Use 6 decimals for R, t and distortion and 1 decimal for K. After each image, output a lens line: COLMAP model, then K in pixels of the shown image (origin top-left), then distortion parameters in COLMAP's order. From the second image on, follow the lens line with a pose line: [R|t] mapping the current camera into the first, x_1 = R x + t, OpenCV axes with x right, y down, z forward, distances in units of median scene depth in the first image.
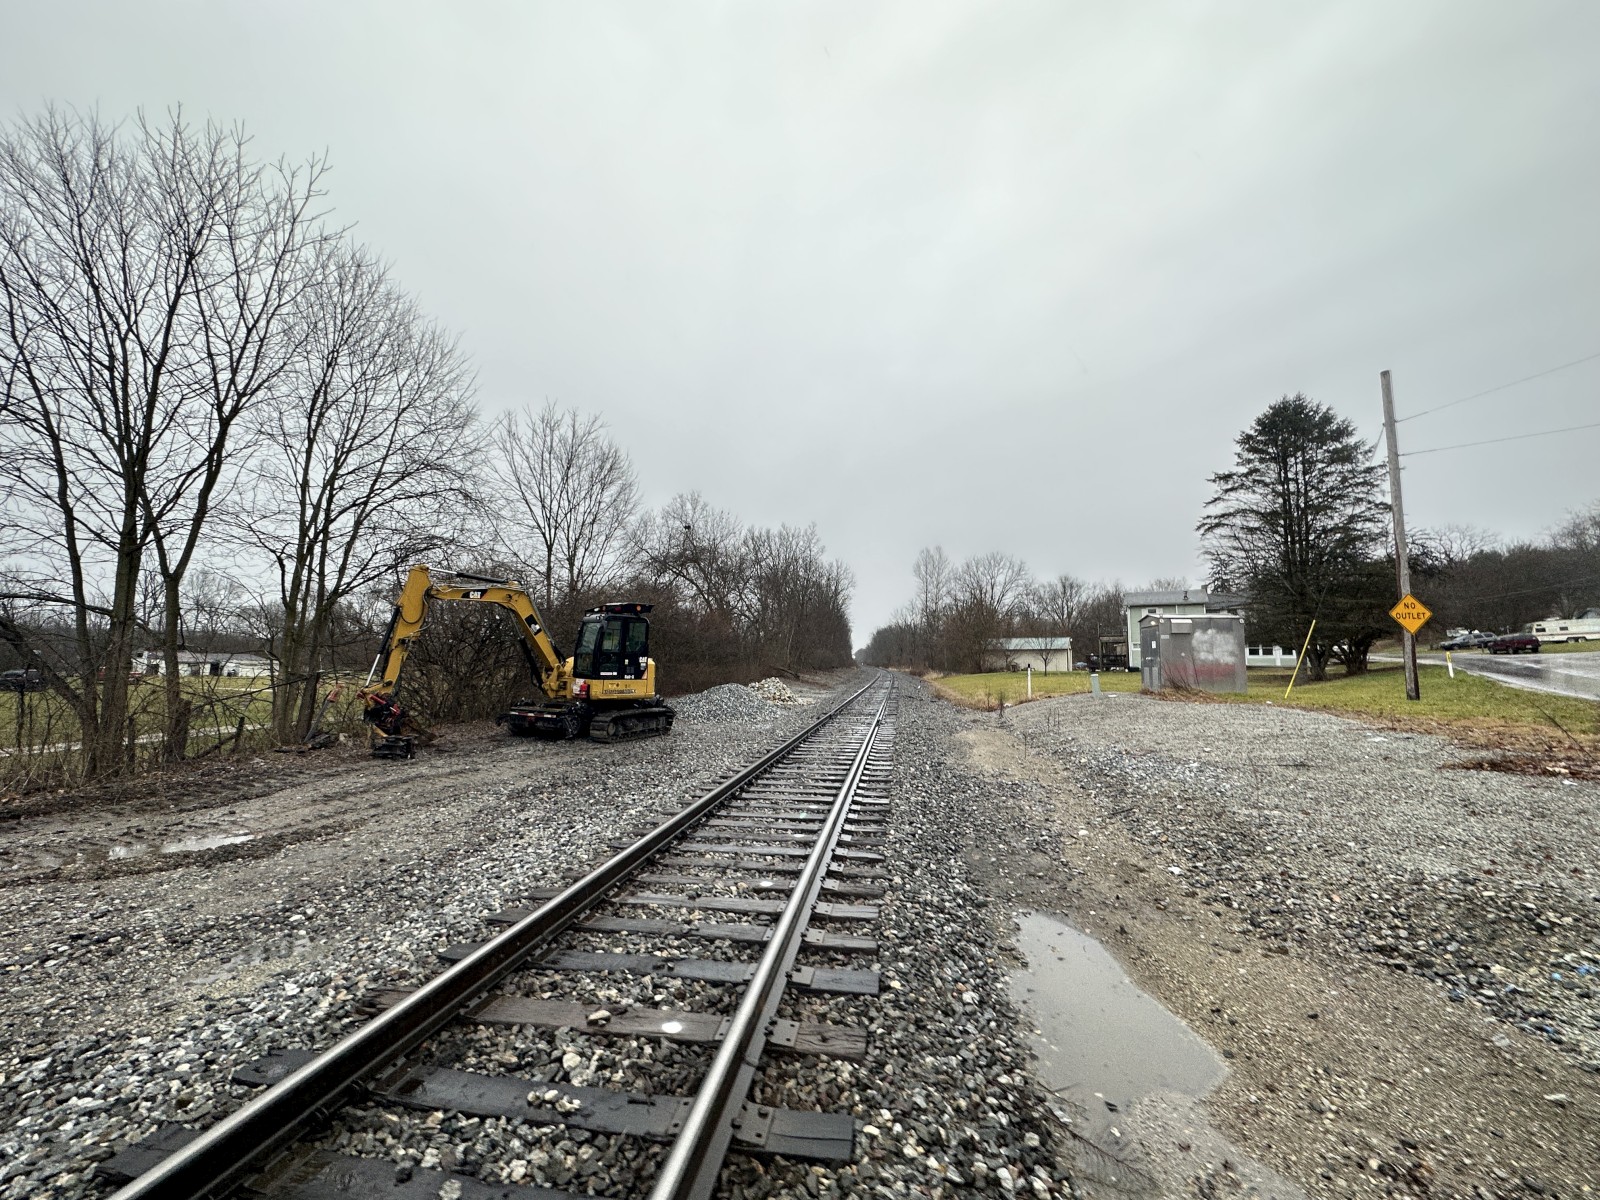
lens RADIAL K [[634.8, 0, 802.4], [0, 634.8, 602.9], [0, 0, 1]] dist [-0.004764, 0.000350]
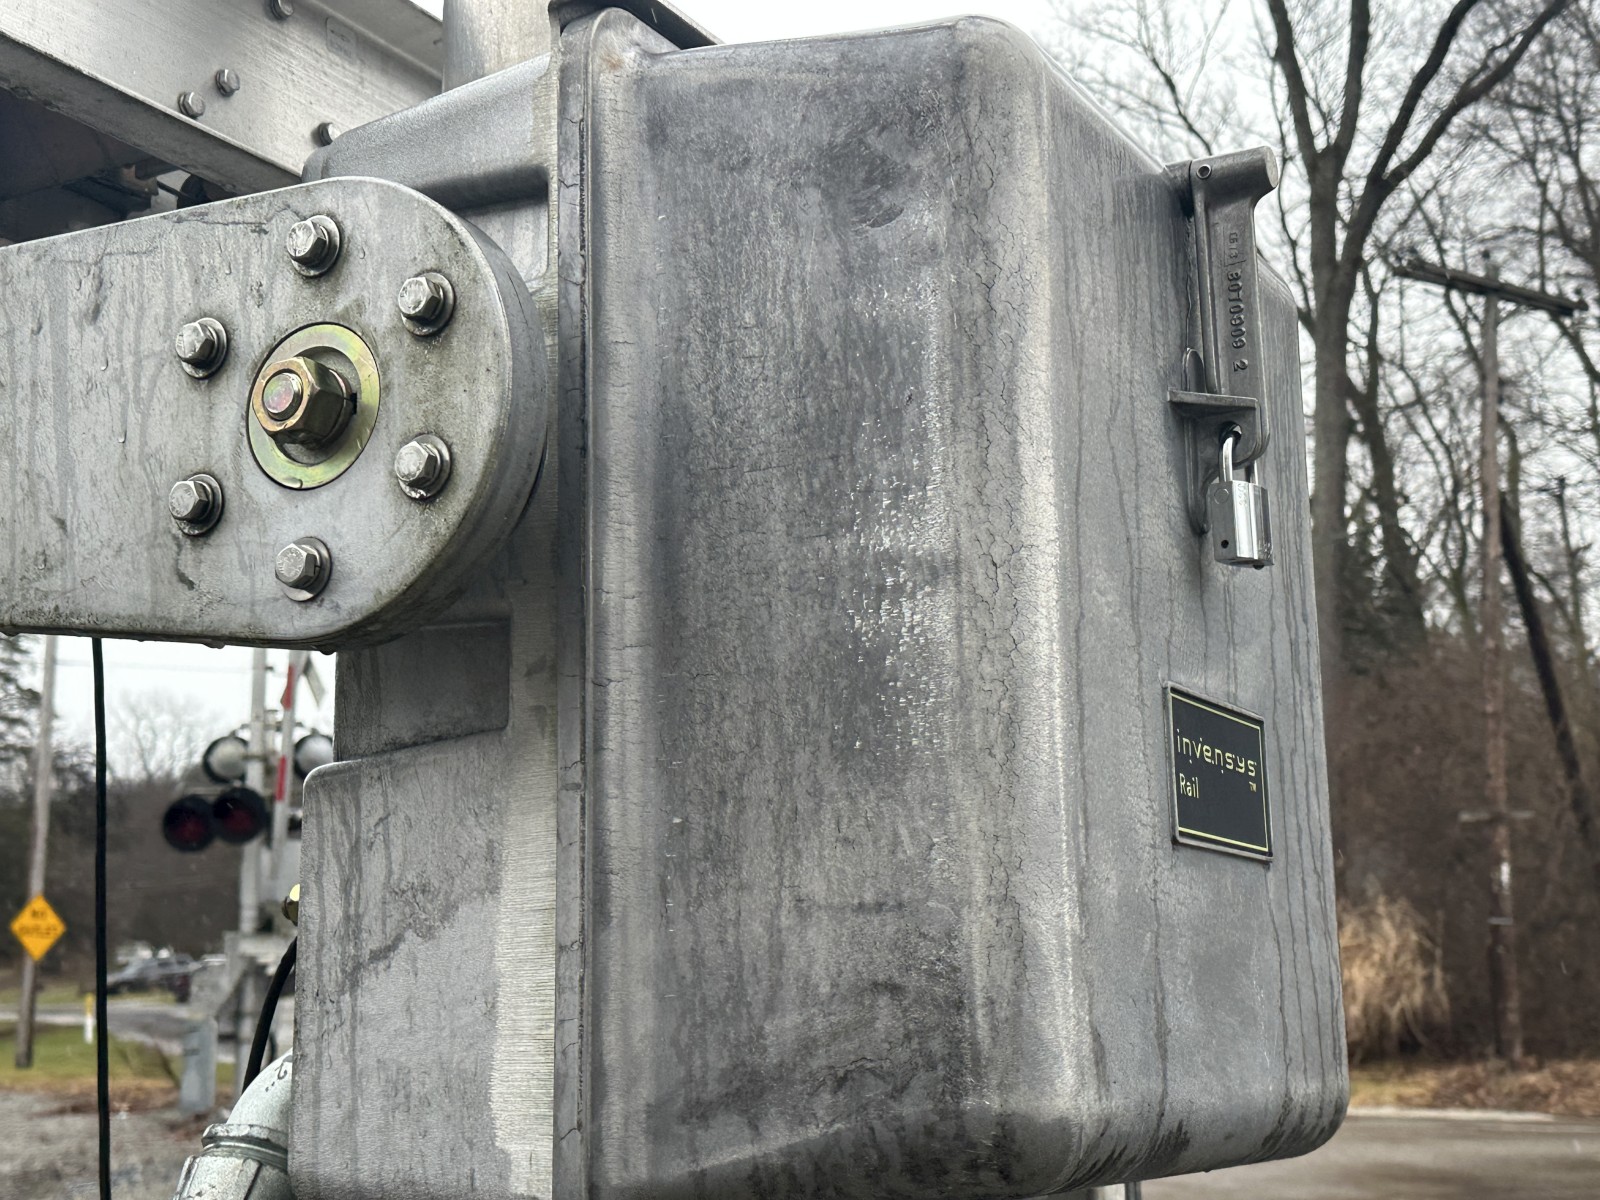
lens RADIAL K [[2224.7, 0, 800.0], [0, 2224.7, 600.0], [0, 0, 1]] dist [0.102645, -0.005610]
pose [[0.469063, 0.158726, 0.868785, -0.298309], [-0.072785, 0.987318, -0.141084, -0.019651], [-0.880161, 0.002943, 0.474667, -0.320882]]
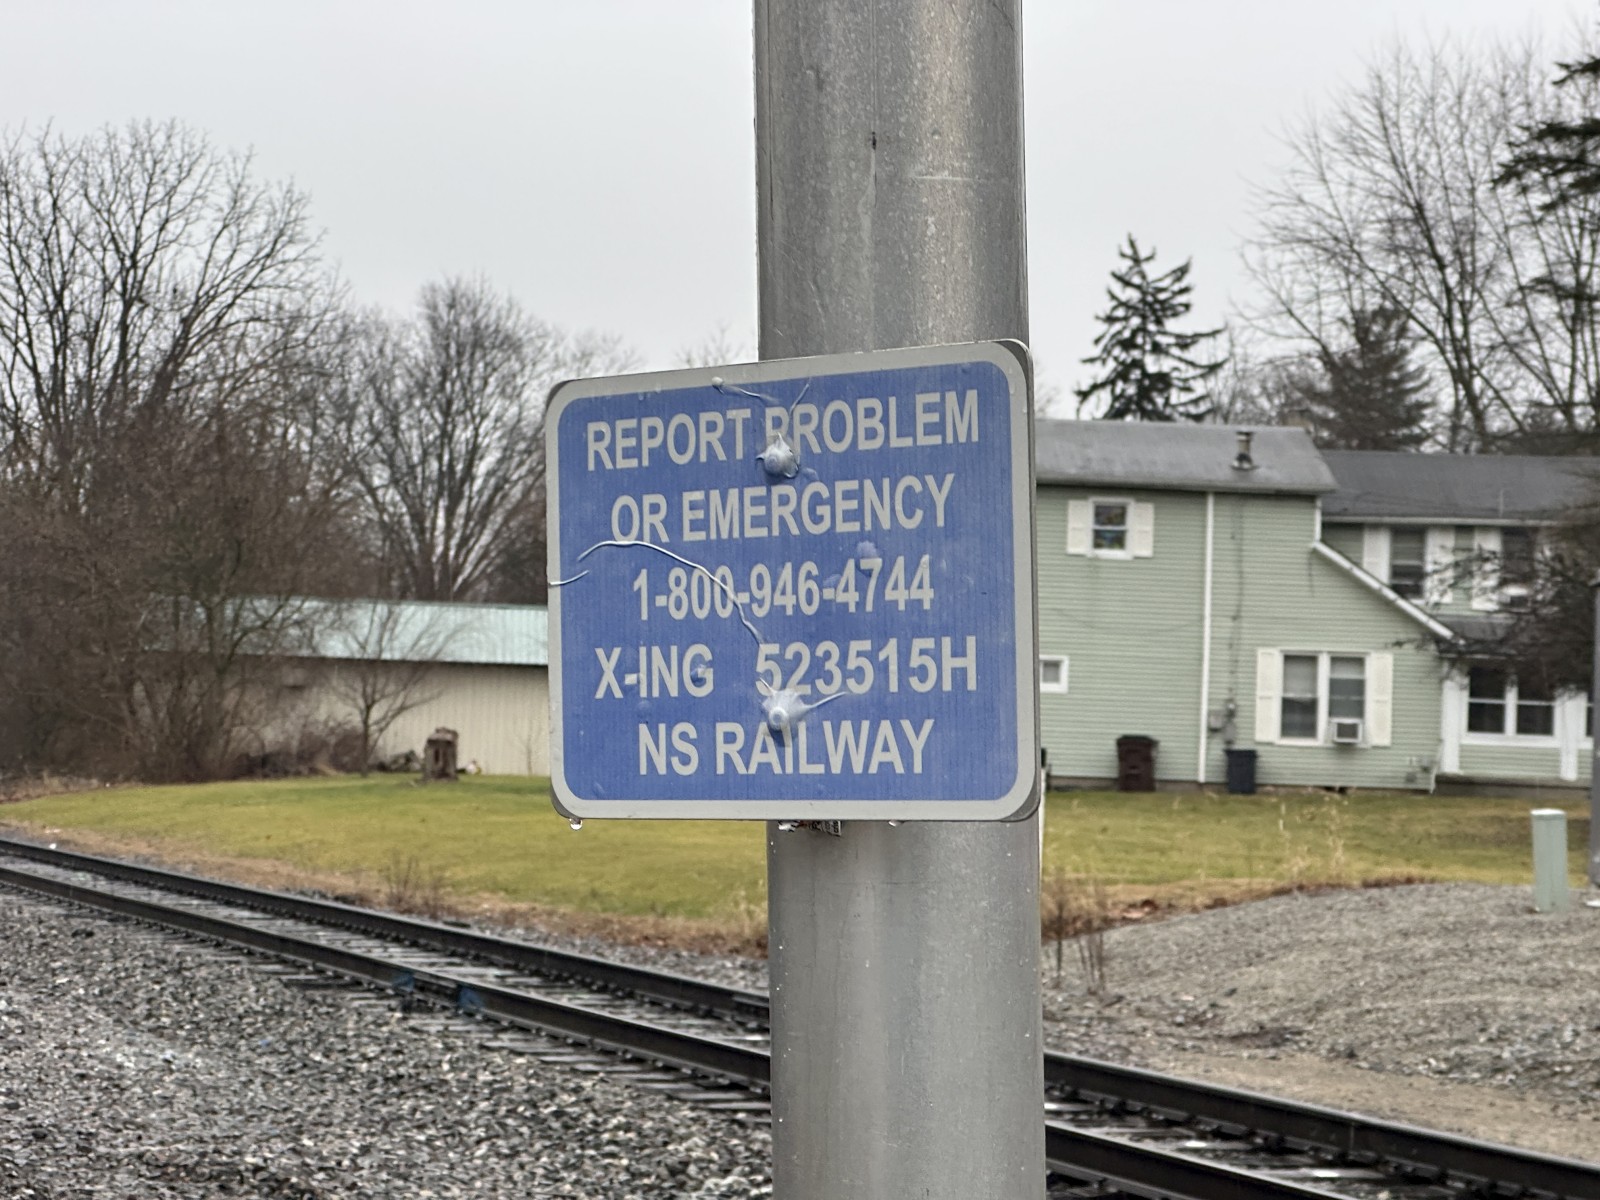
lens RADIAL K [[3558.9, 0, 800.0], [0, 3558.9, 600.0], [0, 0, 1]] dist [0.009163, 2.792860]
pose [[0.858220, 0.049286, 0.510910, -0.254078], [-0.080792, 0.995942, 0.039639, 0.004636], [-0.506883, -0.075296, 0.858720, 0.016206]]
